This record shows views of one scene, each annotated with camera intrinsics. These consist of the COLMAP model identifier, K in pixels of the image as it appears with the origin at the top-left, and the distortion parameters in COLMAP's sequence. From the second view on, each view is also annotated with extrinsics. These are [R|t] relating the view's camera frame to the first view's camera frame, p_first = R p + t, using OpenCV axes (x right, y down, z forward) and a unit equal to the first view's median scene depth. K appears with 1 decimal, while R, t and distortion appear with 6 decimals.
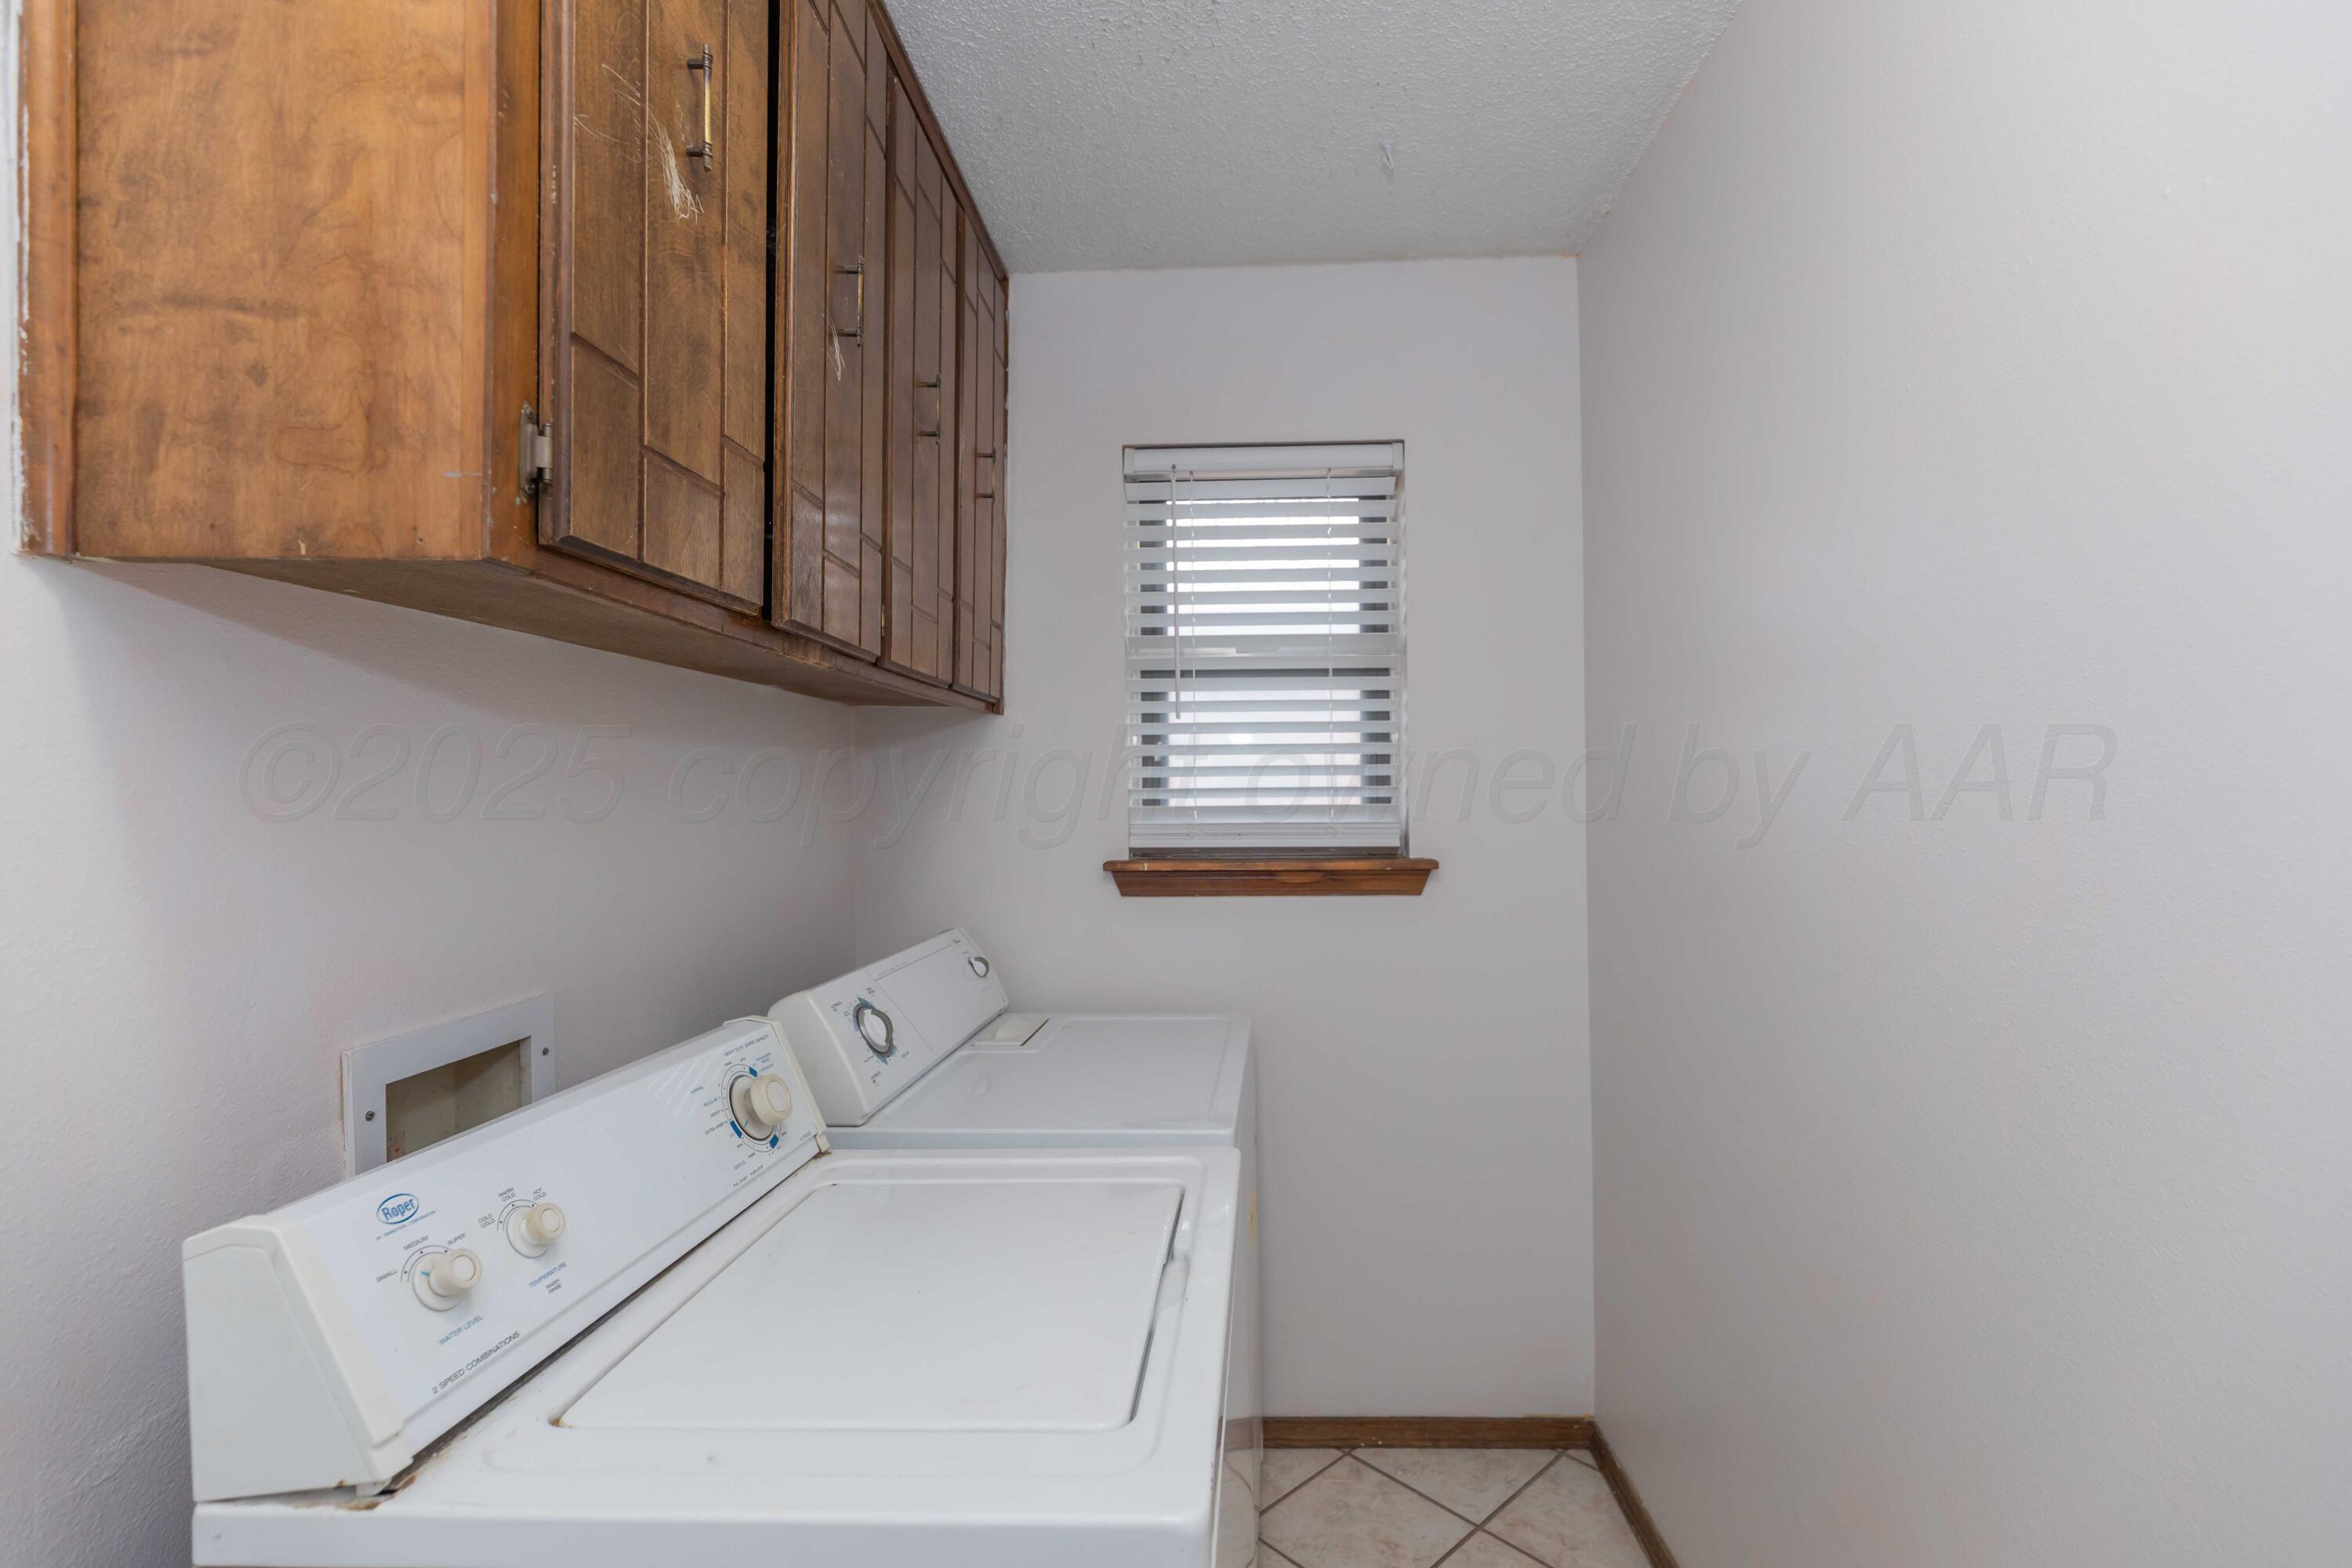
lens RADIAL K [[1081.5, 0, 1179.7], [0, 1081.5, 826.2], [0, 0, 1]] dist [0.001672, 0.000854]
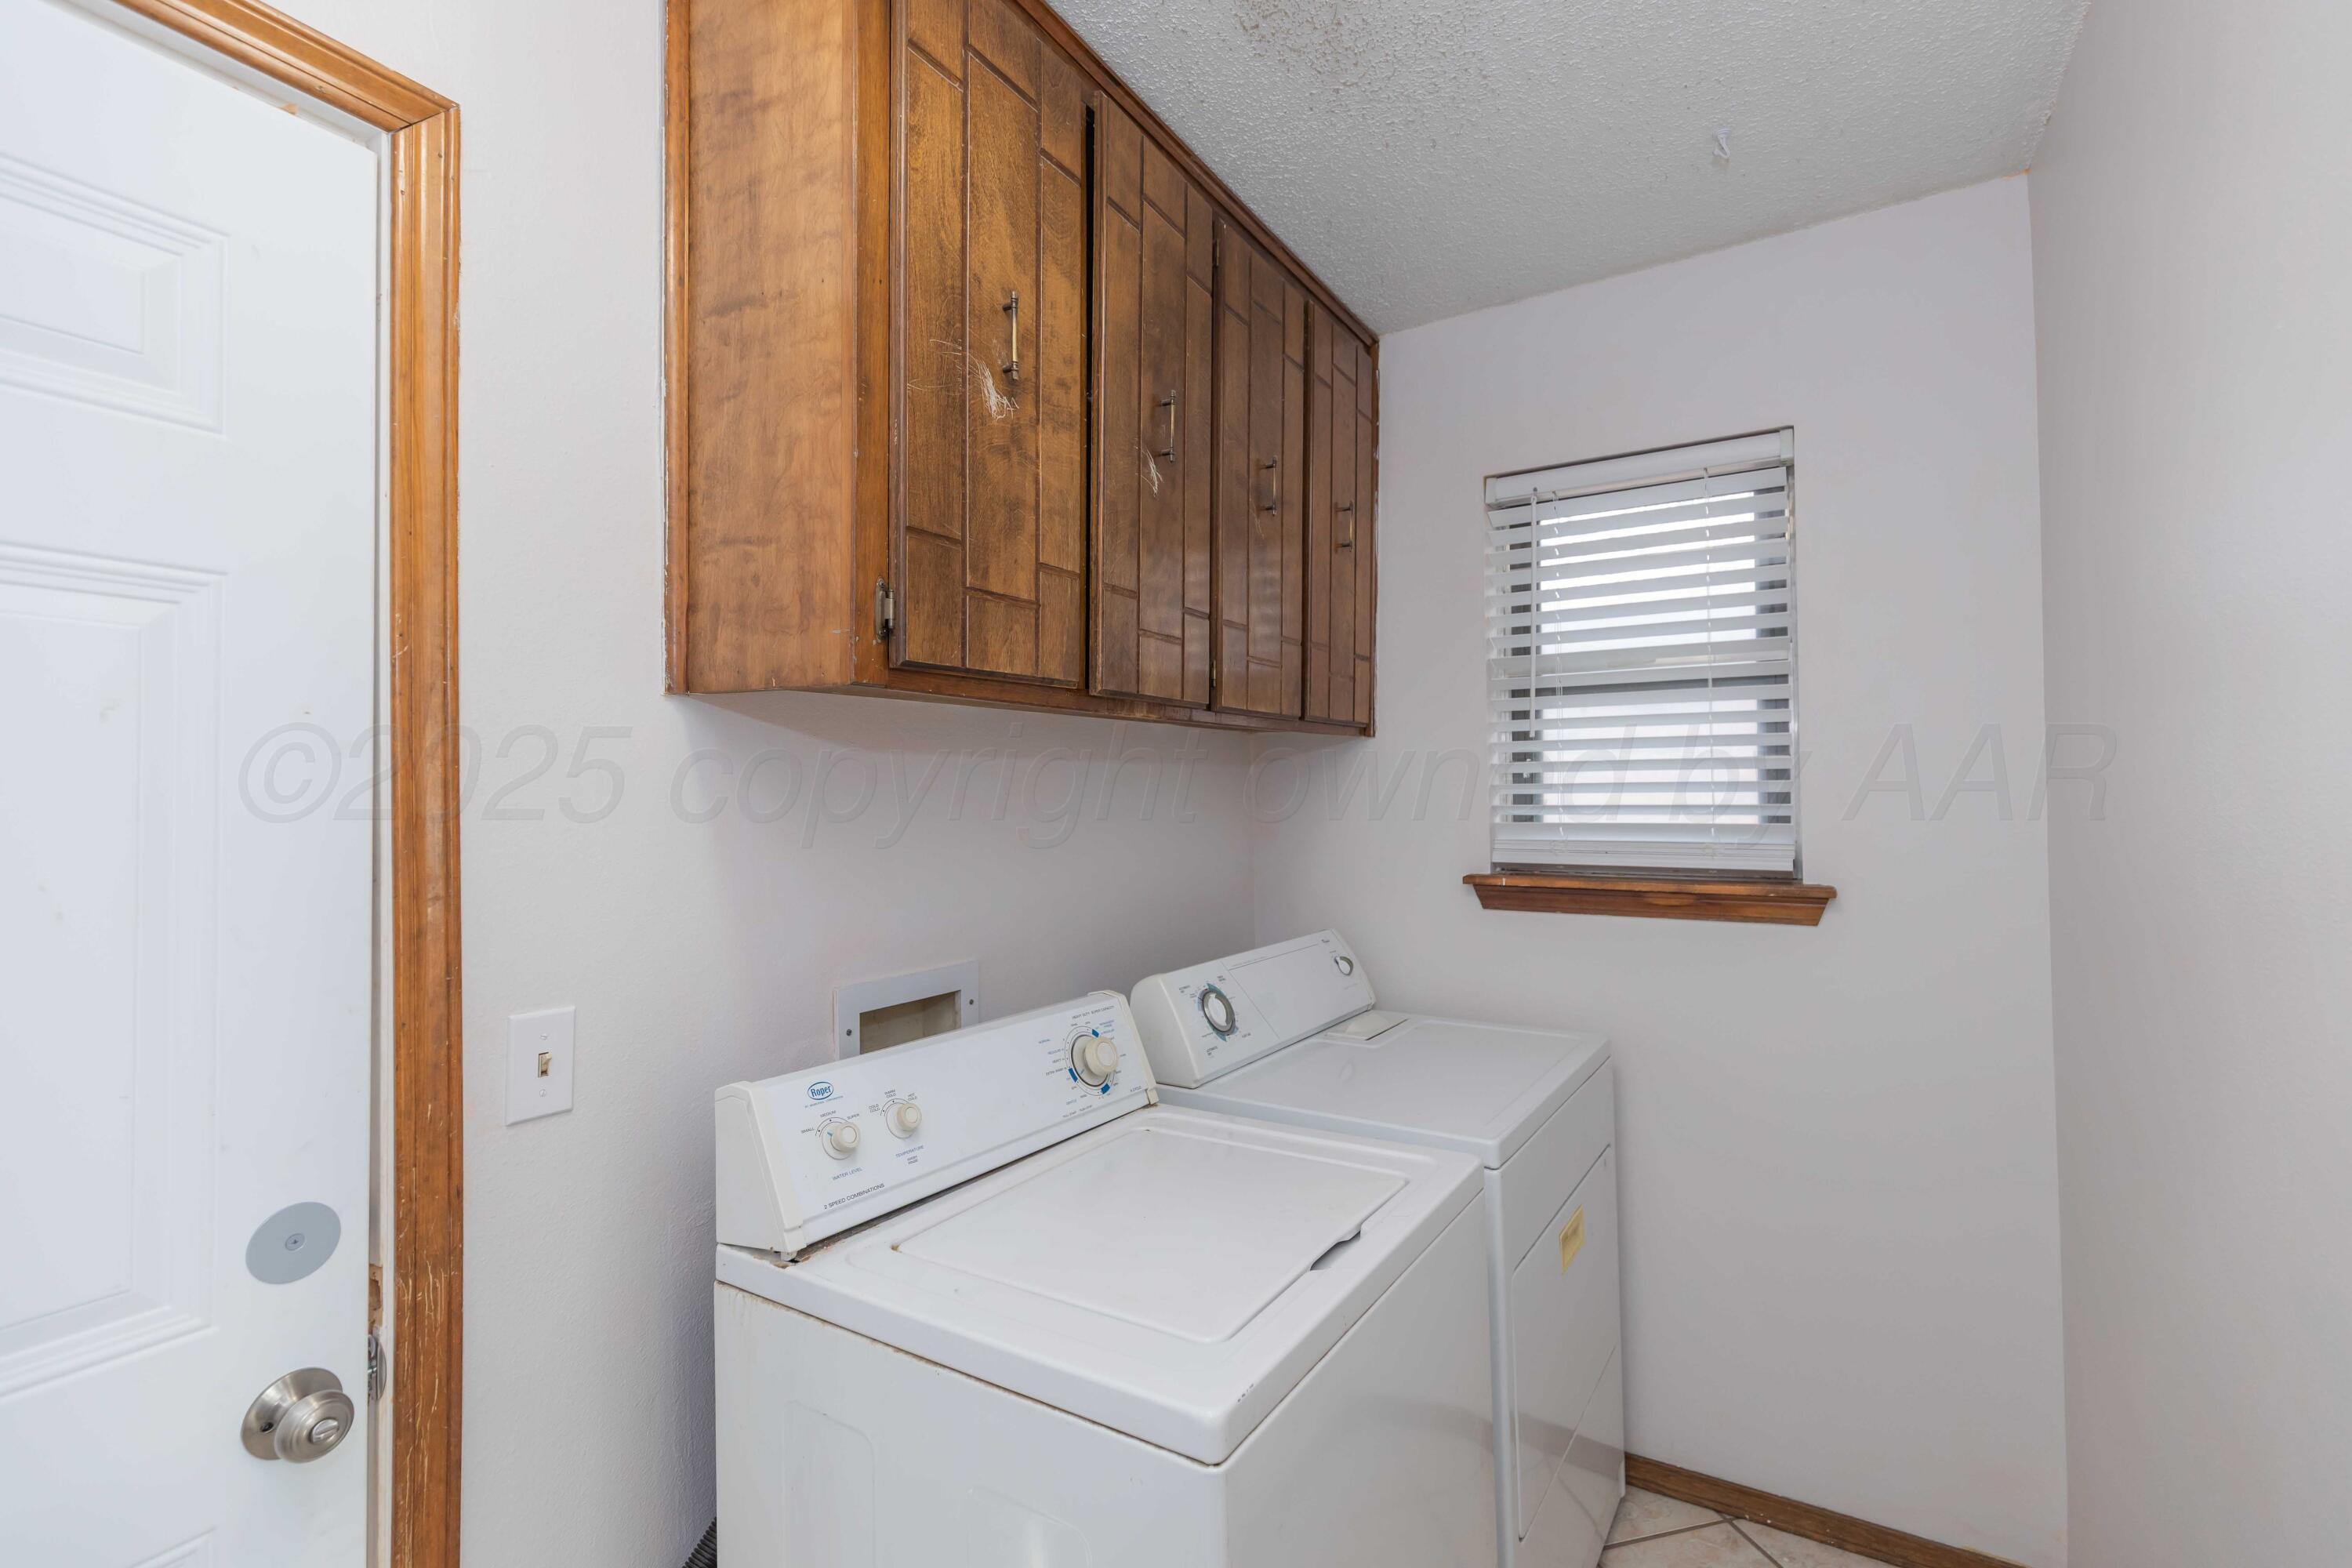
lens RADIAL K [[1069.9, 0, 1176.2], [0, 1069.9, 815.2], [0, 0, 1]] dist [0.006257, -0.000784]
pose [[0.864746, 0.011374, -0.502080, 0.316279], [-0.011499, 0.999930, 0.002846, -0.038019], [0.502078, 0.003312, 0.864816, -0.061176]]
